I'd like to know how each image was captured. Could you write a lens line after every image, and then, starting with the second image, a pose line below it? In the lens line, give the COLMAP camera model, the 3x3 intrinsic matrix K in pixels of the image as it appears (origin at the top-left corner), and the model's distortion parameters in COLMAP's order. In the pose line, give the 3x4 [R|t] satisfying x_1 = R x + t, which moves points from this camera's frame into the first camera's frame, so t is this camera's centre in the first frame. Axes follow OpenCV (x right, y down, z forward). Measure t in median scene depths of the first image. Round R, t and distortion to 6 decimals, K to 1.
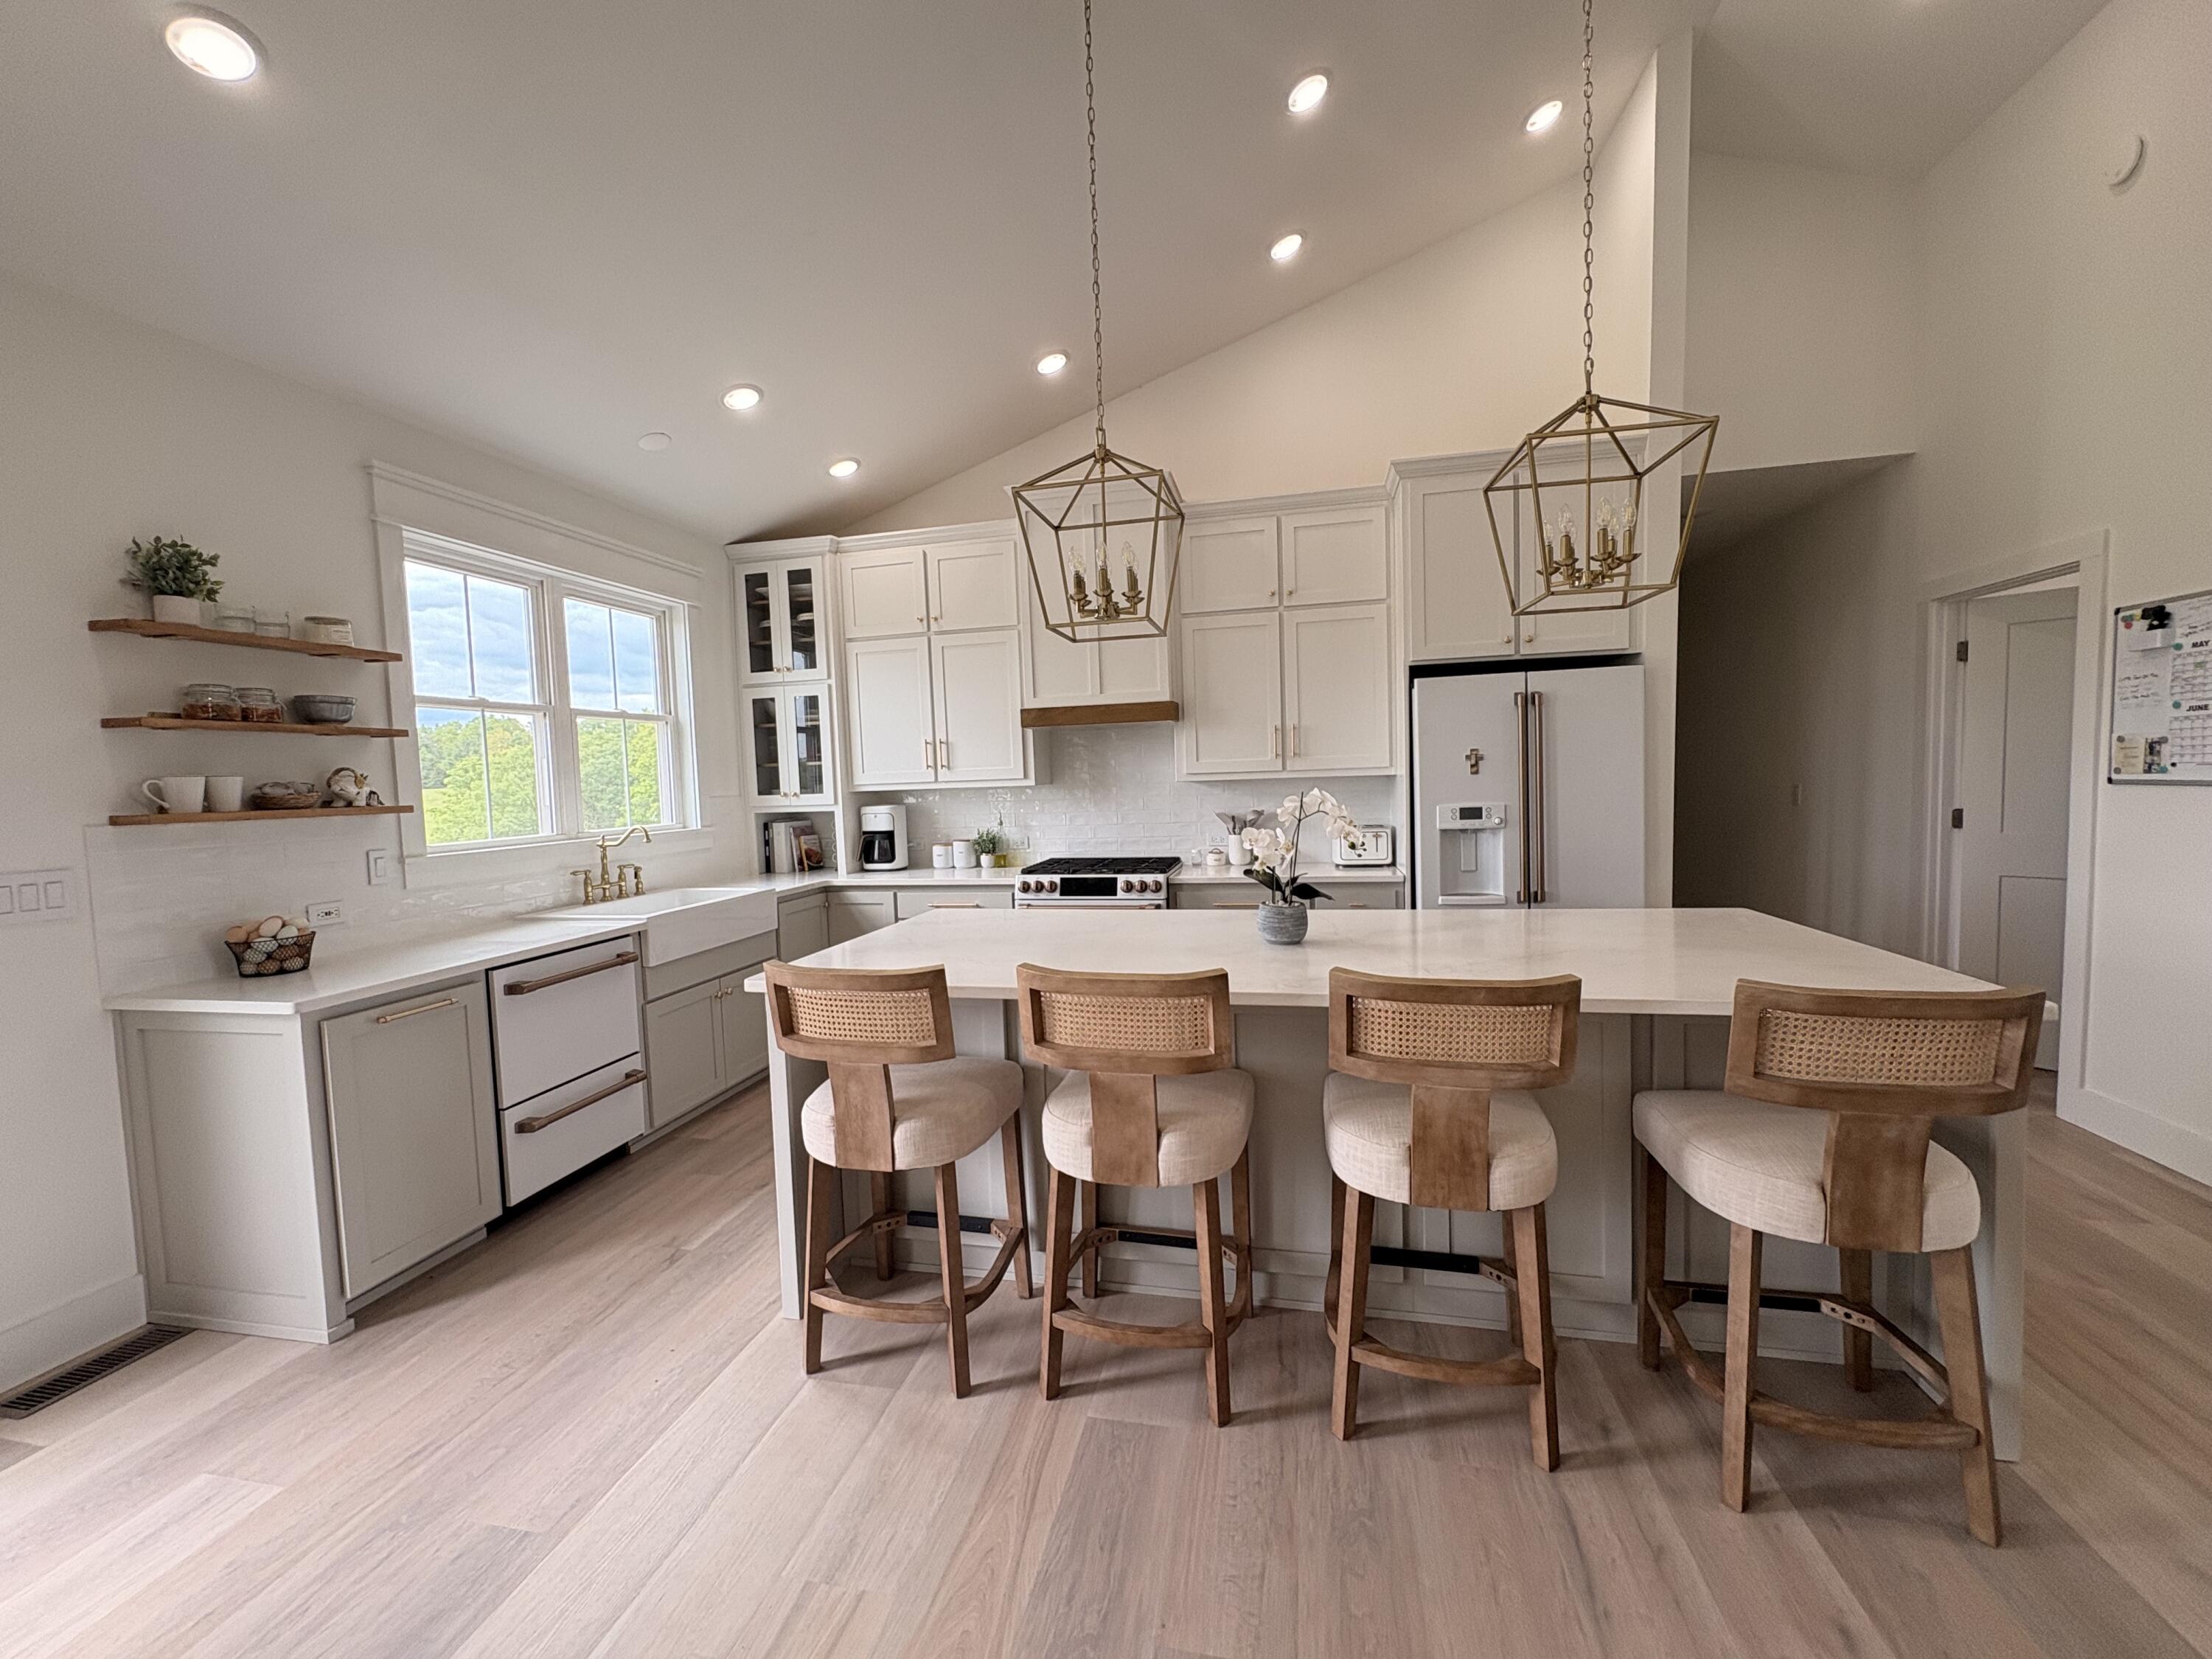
lens RADIAL K [[881.5, 0, 1107.2], [0, 881.5, 829.4], [0, 0, 1]] dist [0.000226, 0.000035]
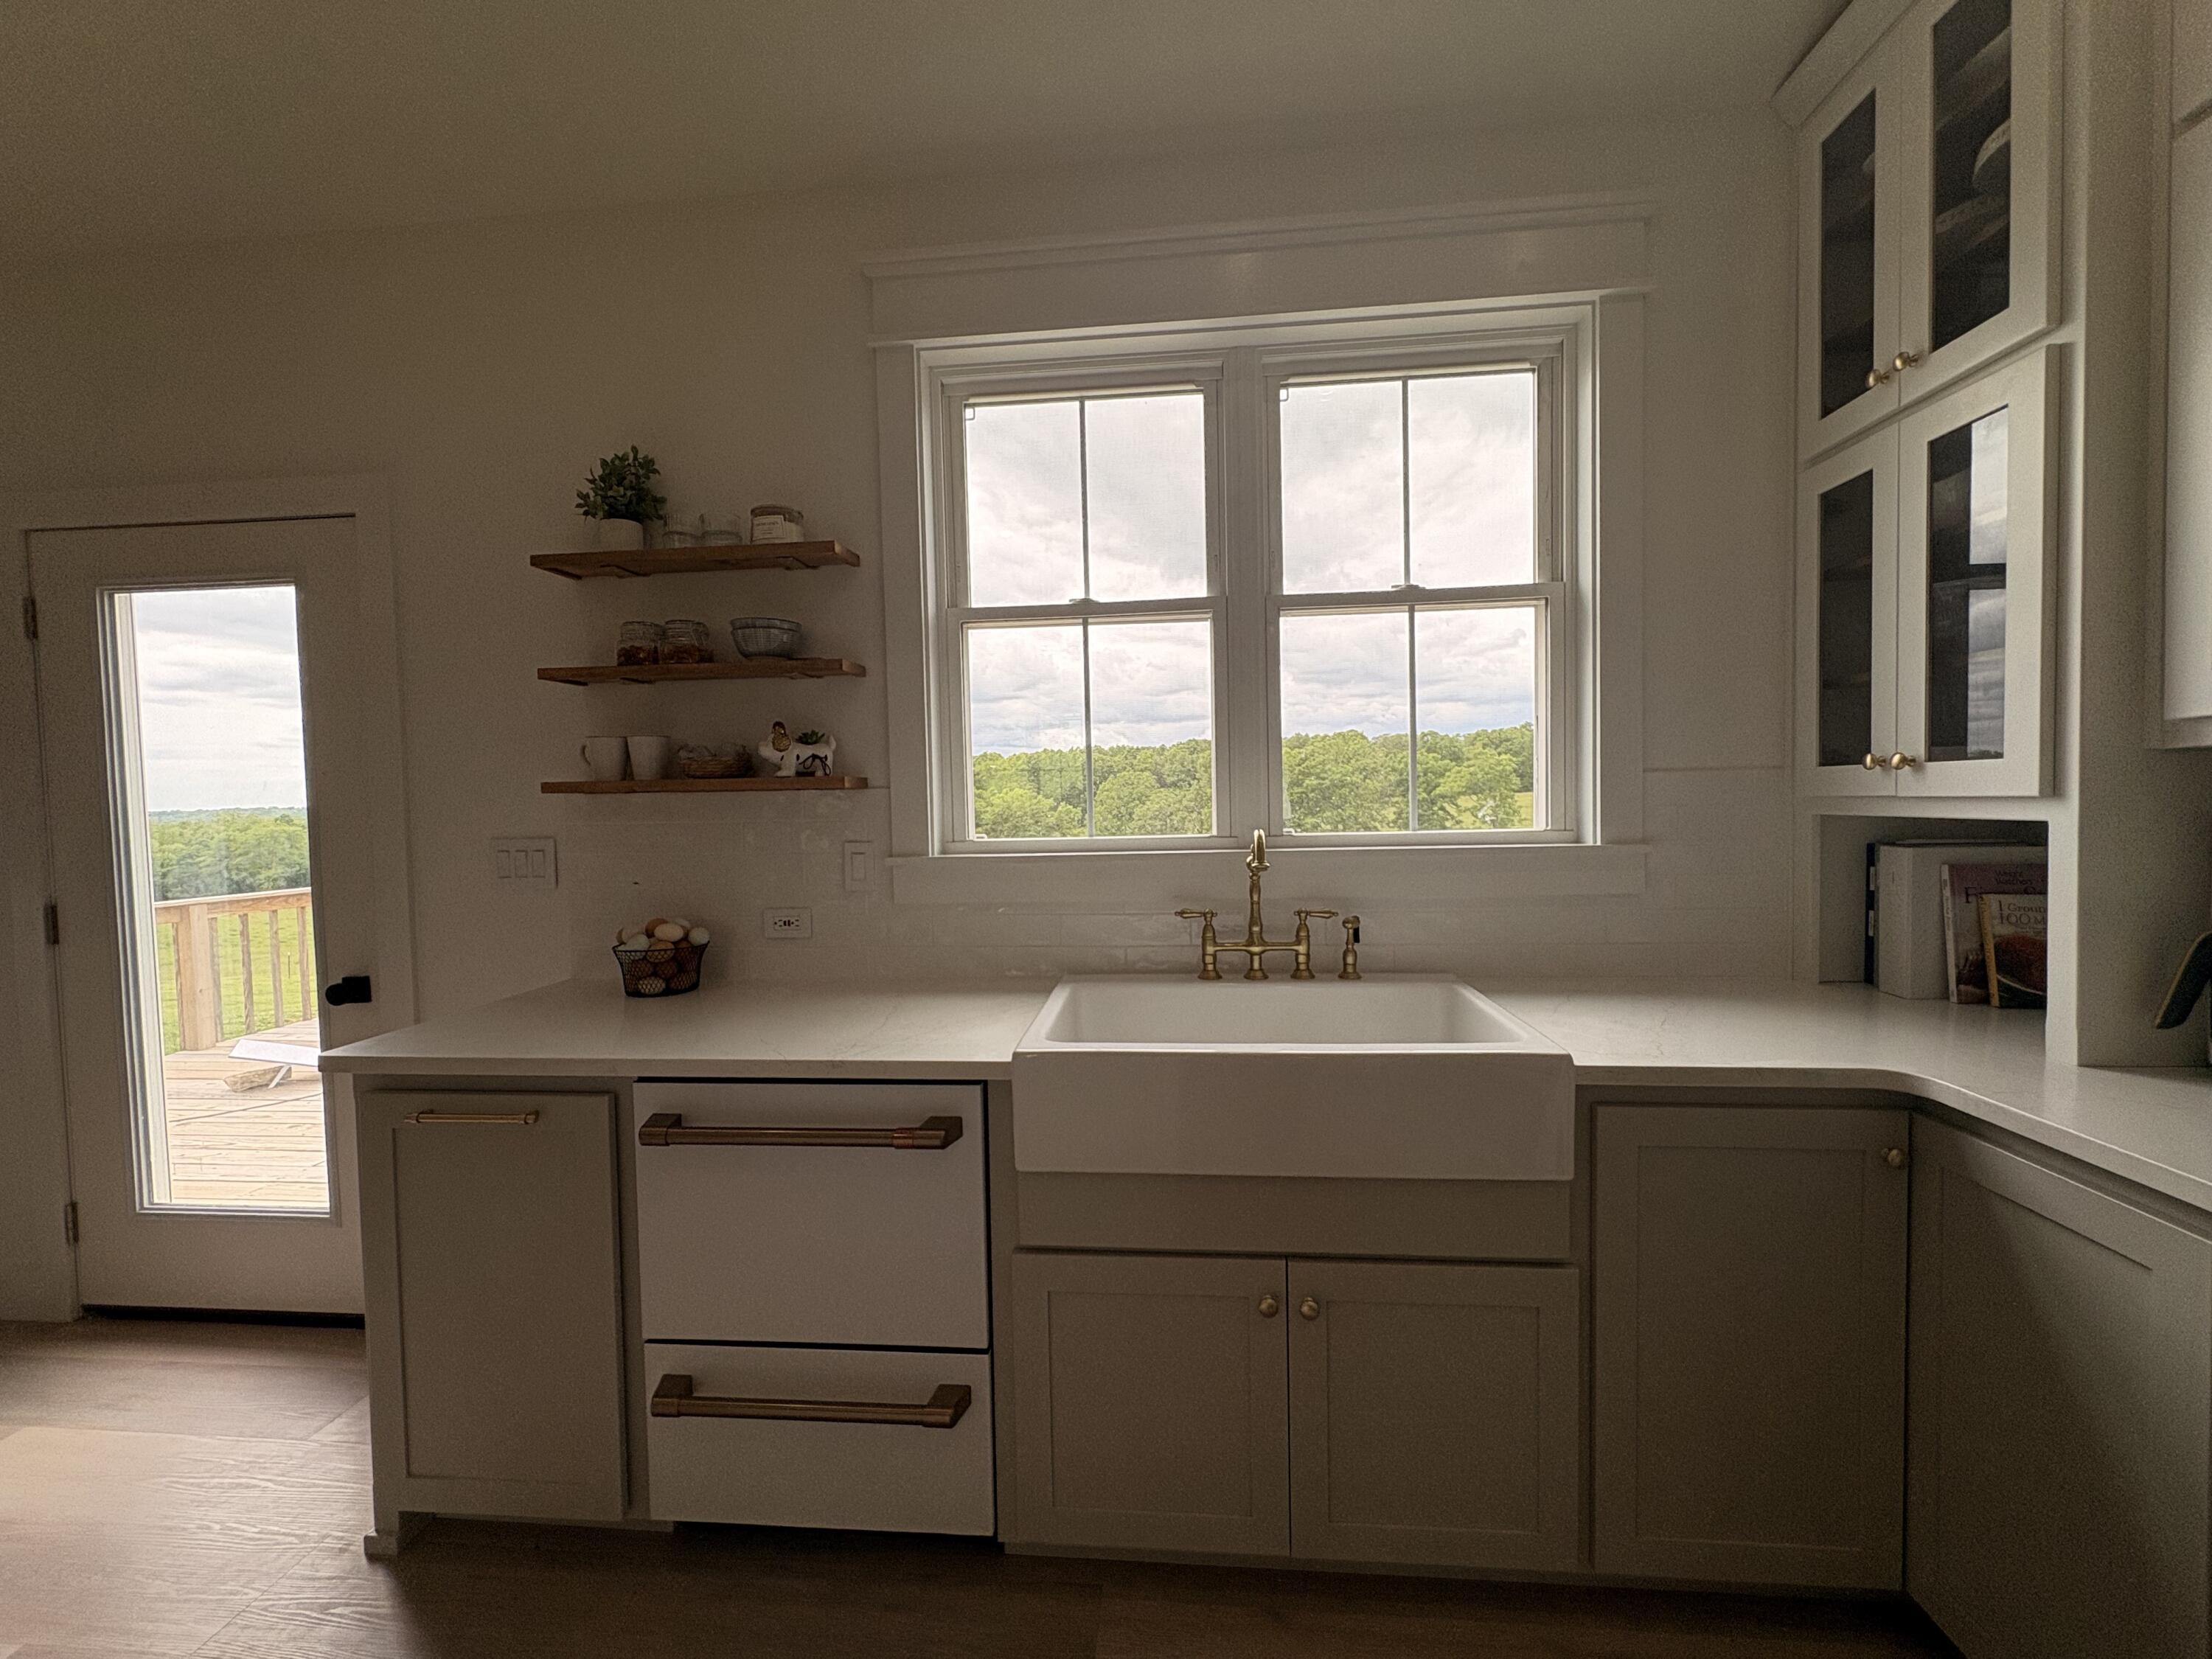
lens RADIAL K [[881.5, 0, 1107.1], [0, 881.5, 831.9], [0, 0, 1]] dist [0.000226, 0.000035]
pose [[0.122528, 0.068425, -0.990104, -0.095042], [-0.043824, 0.997020, 0.063479, -0.027836], [0.991497, 0.035612, 0.125161, 0.848371]]
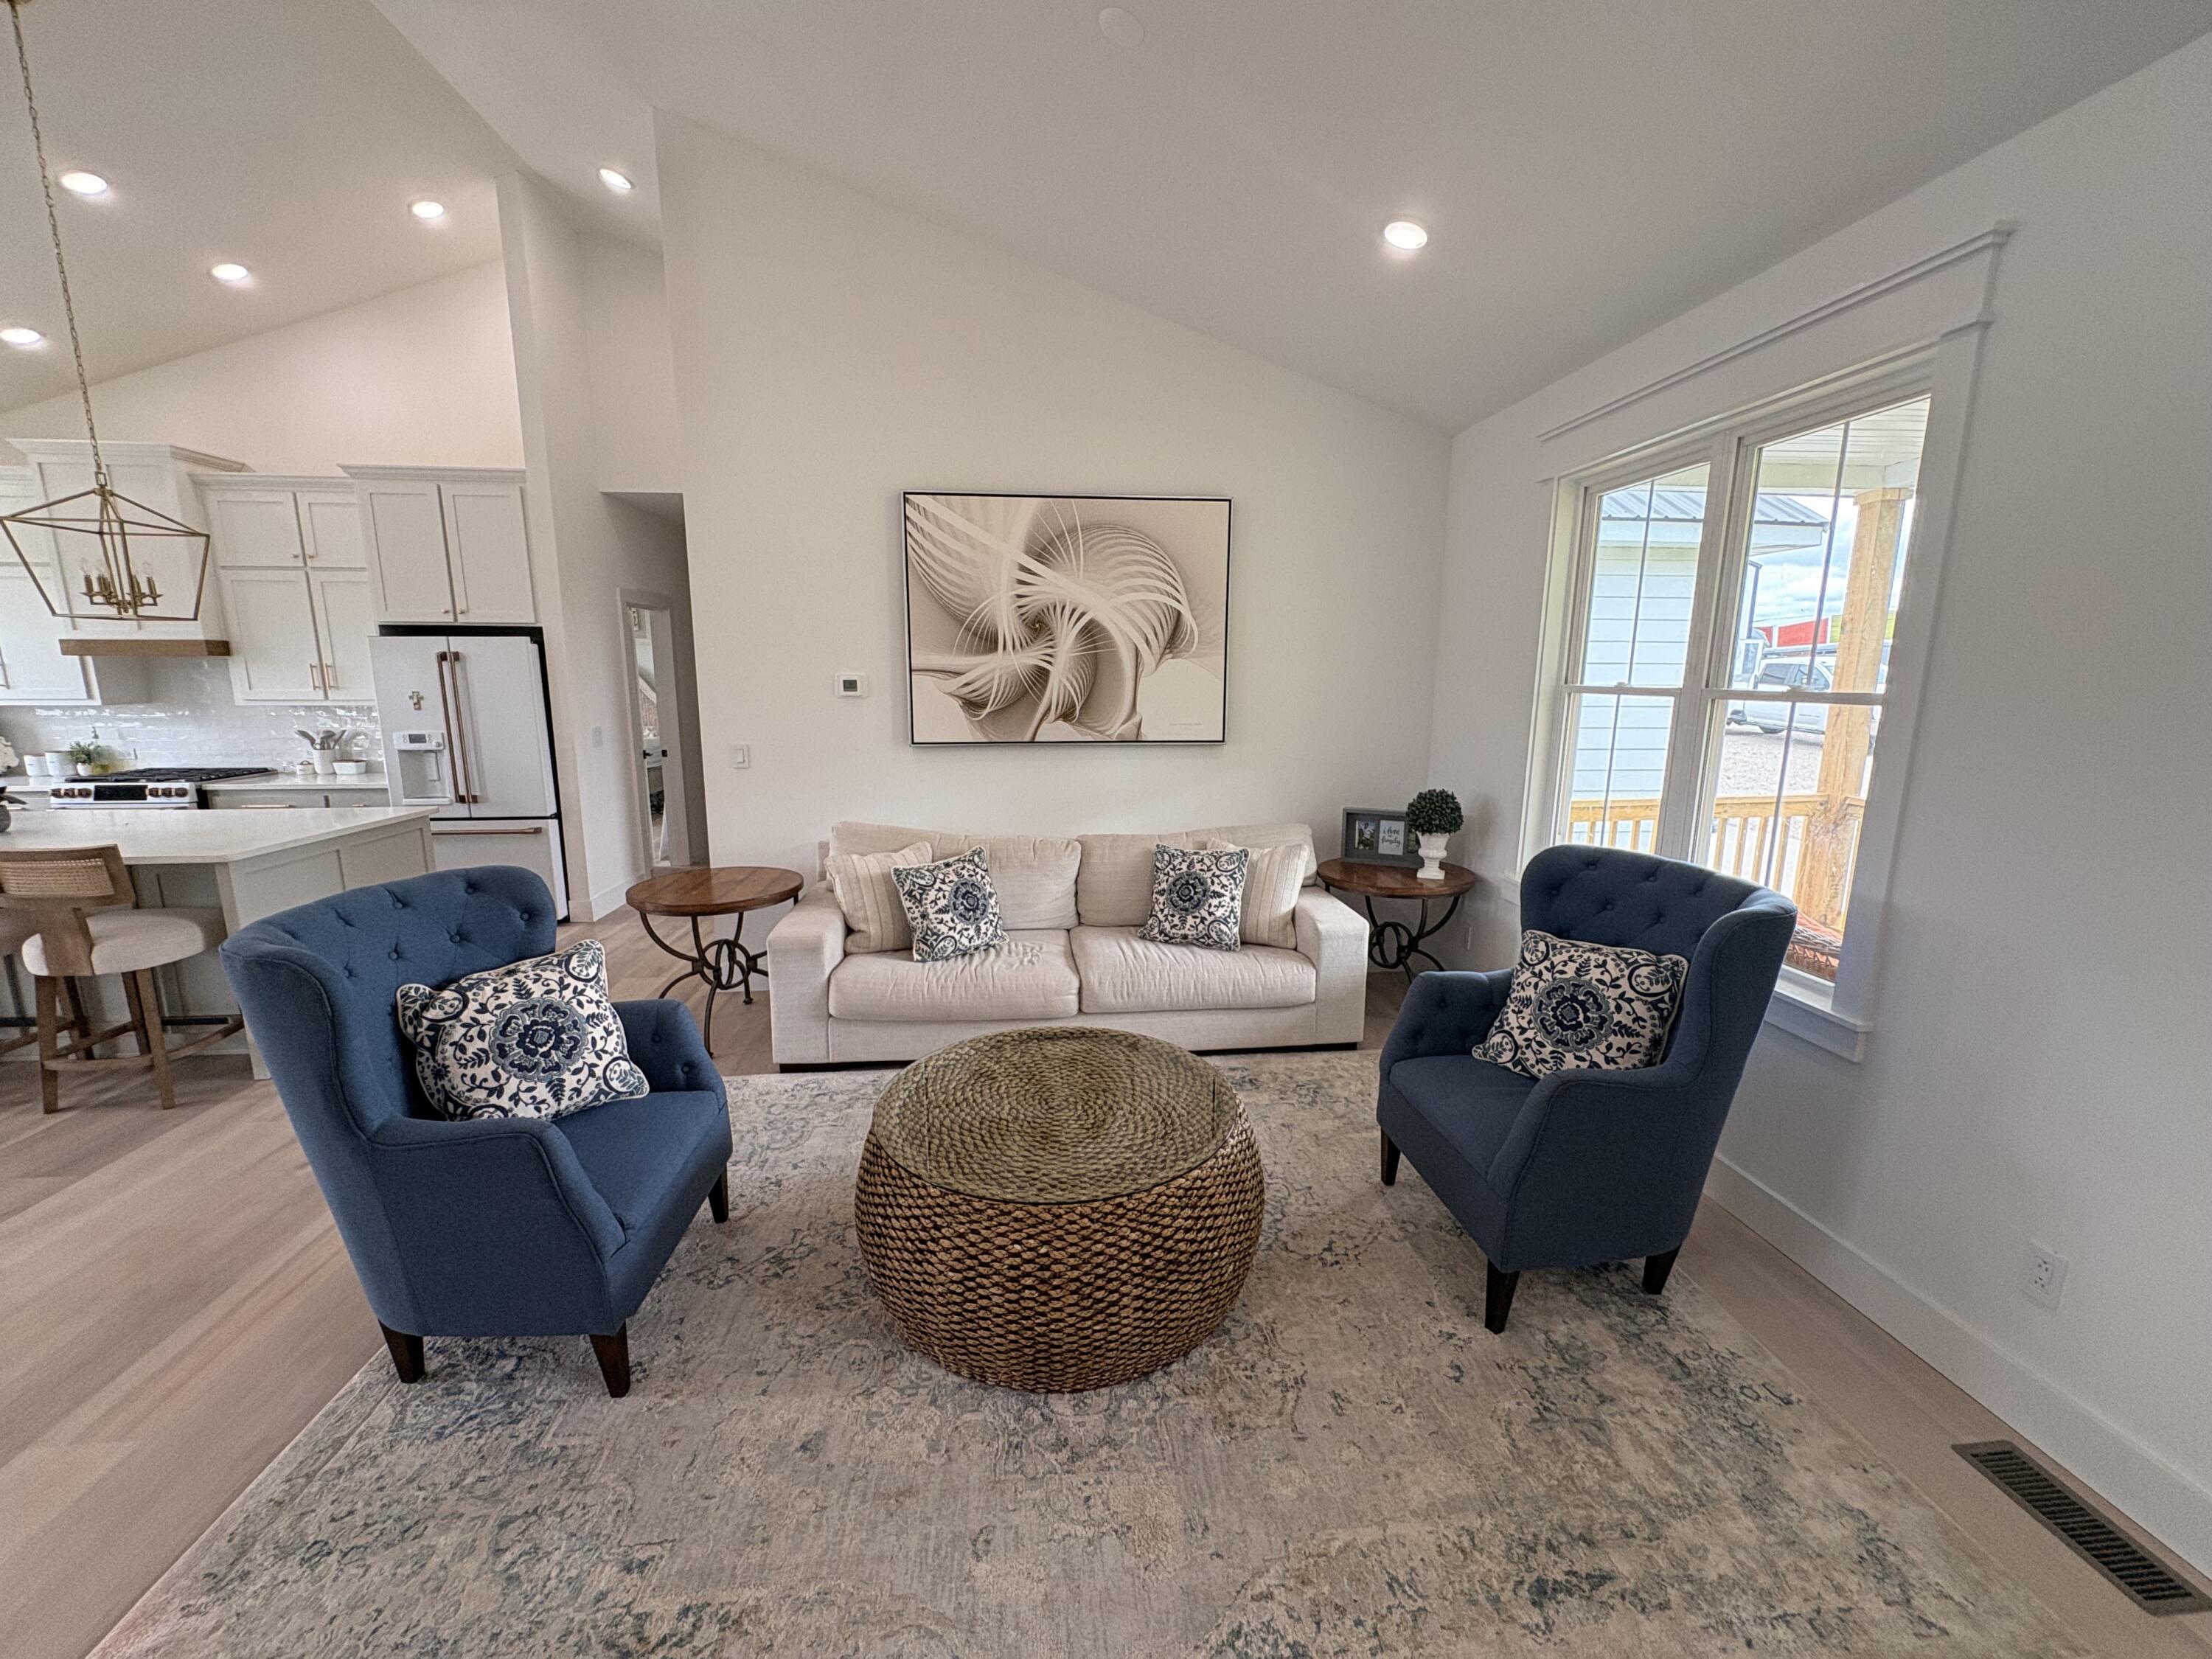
lens RADIAL K [[881.5, 0, 1105.3], [0, 881.5, 829.9], [0, 0, 1]] dist [0.000226, 0.000035]
pose [[0.951469, -0.017776, 0.307231, 0.982130], [-0.017743, 0.993501, 0.112431, -0.049187], [-0.307232, -0.112426, 0.944970, -0.627364]]
